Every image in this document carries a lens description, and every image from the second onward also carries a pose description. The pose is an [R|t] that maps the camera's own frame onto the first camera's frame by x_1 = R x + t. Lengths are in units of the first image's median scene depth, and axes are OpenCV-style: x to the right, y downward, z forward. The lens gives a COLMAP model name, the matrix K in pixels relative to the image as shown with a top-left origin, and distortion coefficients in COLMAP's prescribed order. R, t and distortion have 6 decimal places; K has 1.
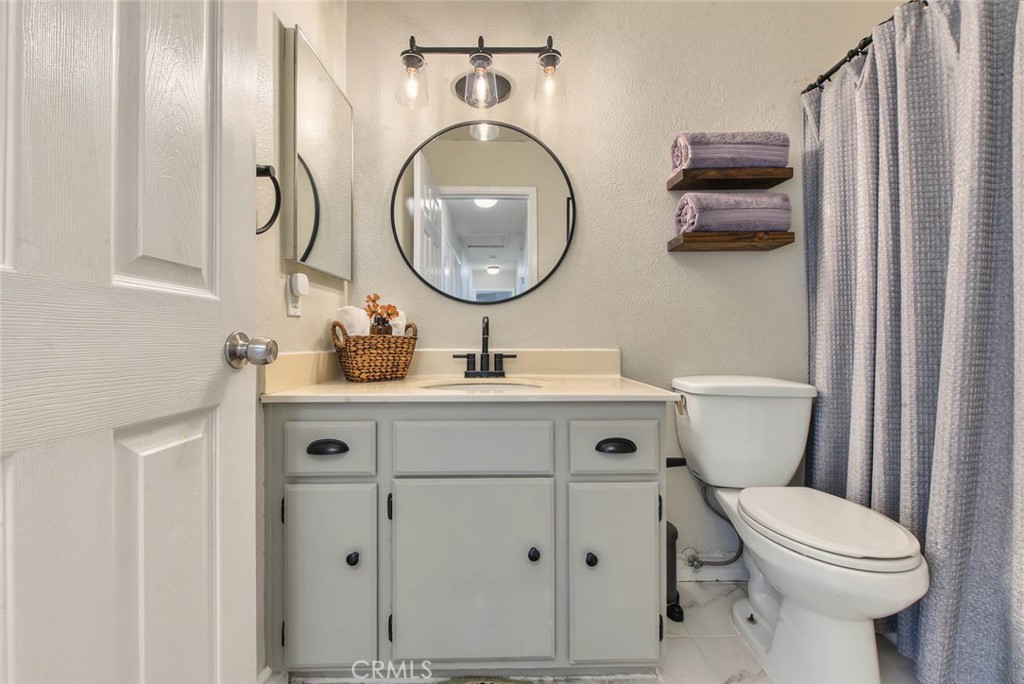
lens RADIAL K [[421.8, 0, 513.1], [0, 421.8, 342.2], [0, 0, 1]] dist [0.002381, -0.002760]
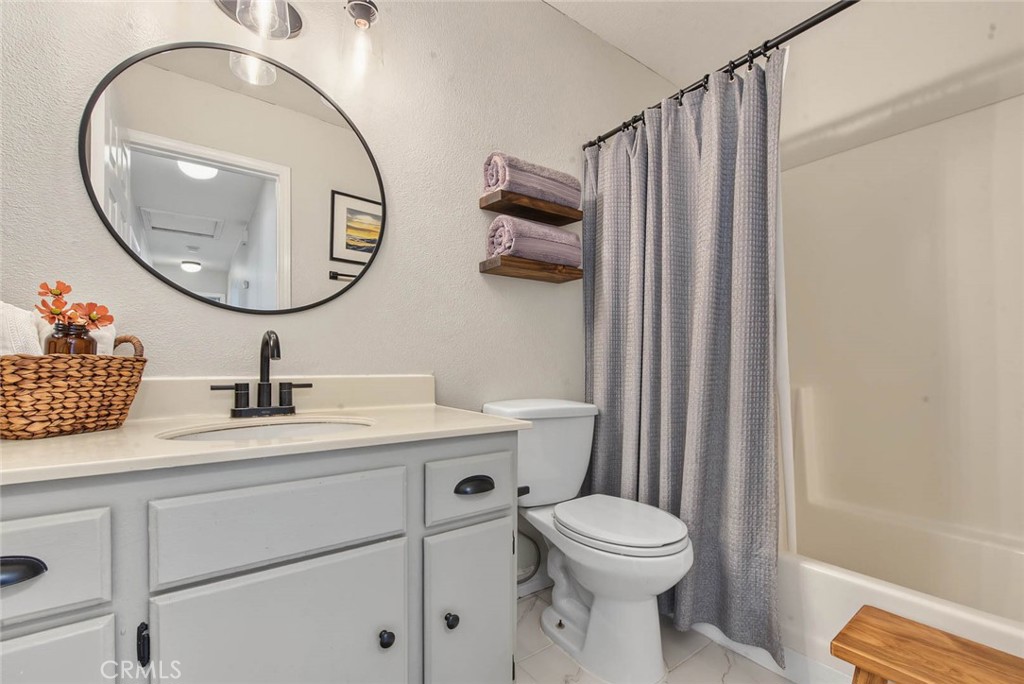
lens RADIAL K [[443.4, 0, 516.3], [0, 443.4, 371.7], [0, 0, 1]] dist [0.005122, -0.002660]
pose [[0.809651, -0.005047, 0.586891, -0.173273], [-0.005080, 0.999865, 0.015606, -0.005805], [-0.586890, -0.015617, 0.809516, 0.143596]]
